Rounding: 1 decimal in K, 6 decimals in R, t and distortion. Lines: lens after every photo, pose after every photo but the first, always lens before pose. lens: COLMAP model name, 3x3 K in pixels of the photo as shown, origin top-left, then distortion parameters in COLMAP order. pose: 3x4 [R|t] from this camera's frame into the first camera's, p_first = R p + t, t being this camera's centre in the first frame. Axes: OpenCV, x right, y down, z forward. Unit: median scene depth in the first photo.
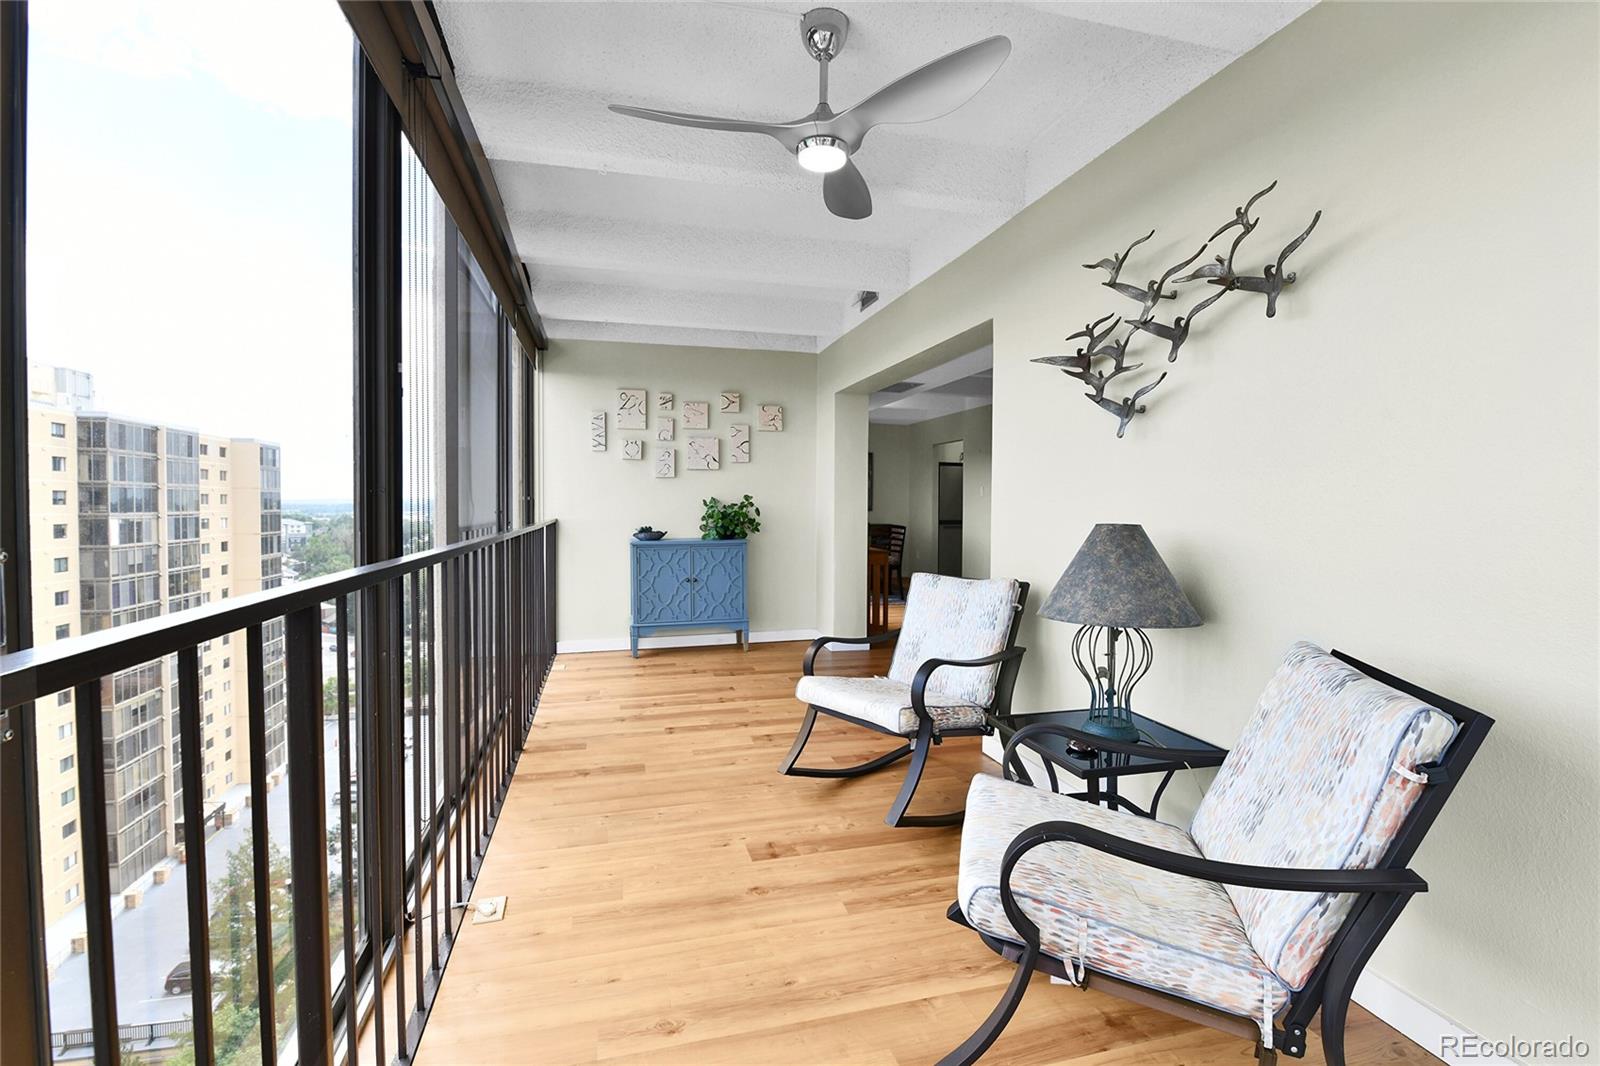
lens RADIAL K [[695.8, 0, 804.6], [0, 695.8, 523.9], [0, 0, 1]] dist [-0.000980, -0.009358]
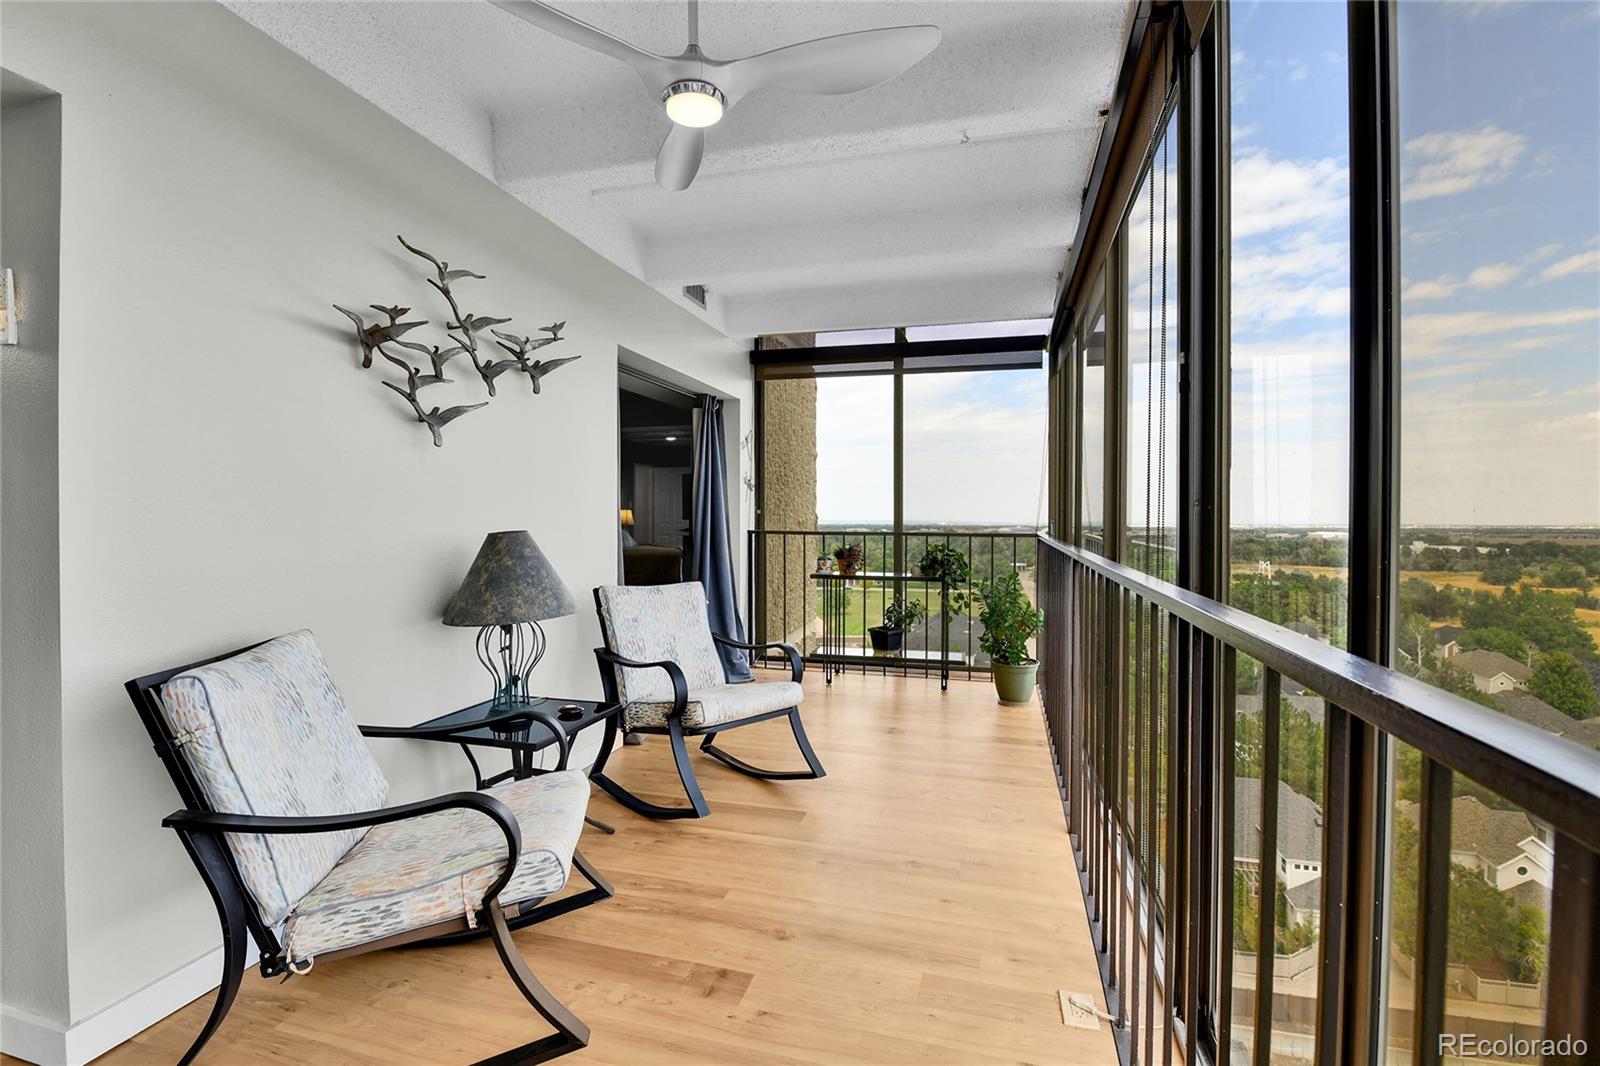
lens RADIAL K [[684.9, 0, 797.2], [0, 684.9, 525.2], [0, 0, 1]] dist [-0.020169, -0.000691]
pose [[-0.849763, -0.012864, 0.527008, -0.520975], [0.006768, 0.999354, 0.035306, -0.044553], [-0.527122, 0.033568, -0.849127, 1.638178]]
